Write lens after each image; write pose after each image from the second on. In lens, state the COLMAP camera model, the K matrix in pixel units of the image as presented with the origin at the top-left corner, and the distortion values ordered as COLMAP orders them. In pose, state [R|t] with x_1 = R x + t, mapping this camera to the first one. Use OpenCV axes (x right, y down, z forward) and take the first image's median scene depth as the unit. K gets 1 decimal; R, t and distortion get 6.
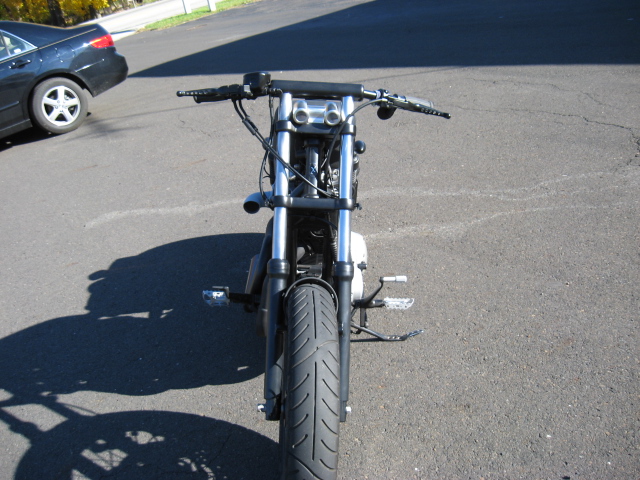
lens RADIAL K [[663.7, 0, 320.0], [0, 663.7, 240.0], [0, 0, 1]] dist [-0.080458, -0.030474]
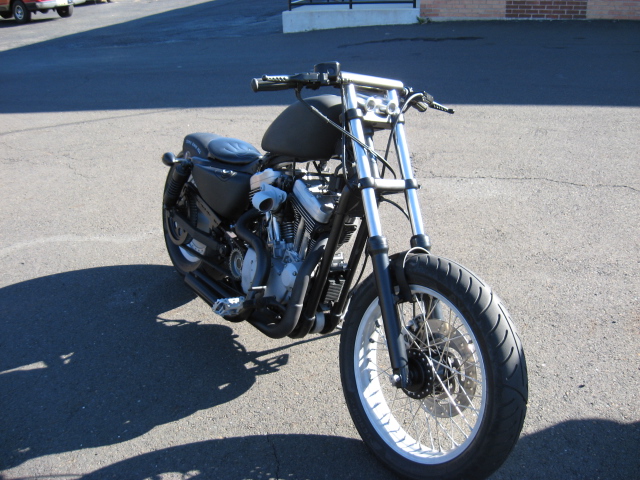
lens RADIAL K [[663.7, 0, 320.0], [0, 663.7, 240.0], [0, 0, 1]] dist [-0.080458, -0.030474]
pose [[0.820544, -0.076253, 0.566475, -0.187175], [0.128260, 0.990351, -0.052475, 0.020028], [-0.557008, 0.115714, 0.822407, 0.048008]]
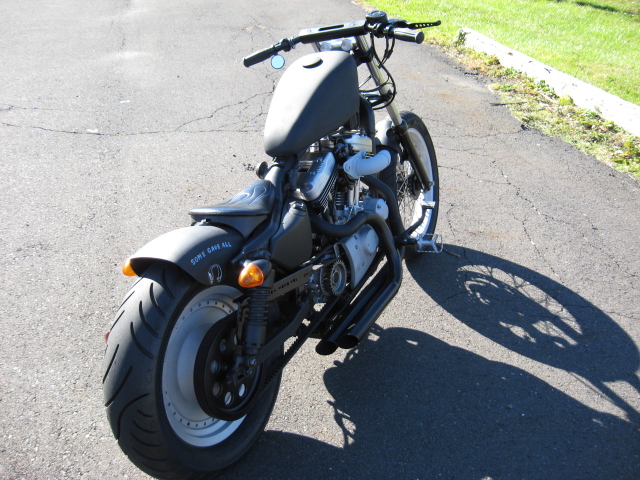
lens RADIAL K [[663.7, 0, 320.0], [0, 663.7, 240.0], [0, 0, 1]] dist [-0.080458, -0.030474]
pose [[-0.873665, -0.077917, 0.480248, -0.163607], [0.316865, 0.657920, 0.683182, -0.220810], [-0.369197, 0.749046, -0.550113, 0.531162]]
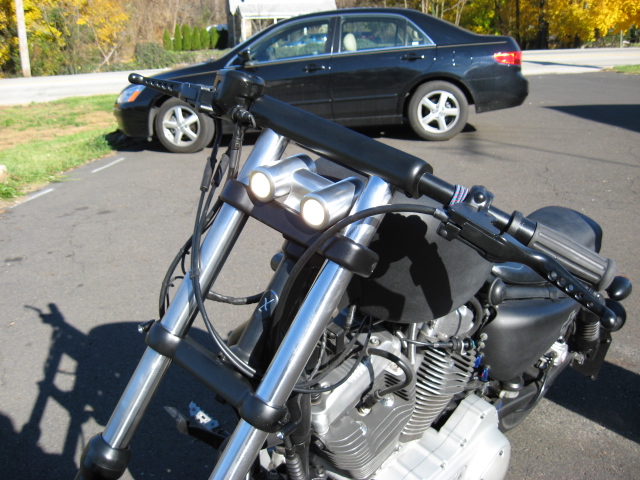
lens RADIAL K [[663.7, 0, 320.0], [0, 663.7, 240.0], [0, 0, 1]] dist [-0.080458, -0.030474]
pose [[0.749530, 0.360248, -0.555361, 0.068650], [-0.382232, 0.920490, 0.081227, -0.053289], [0.540465, 0.151394, 0.827633, 0.171400]]
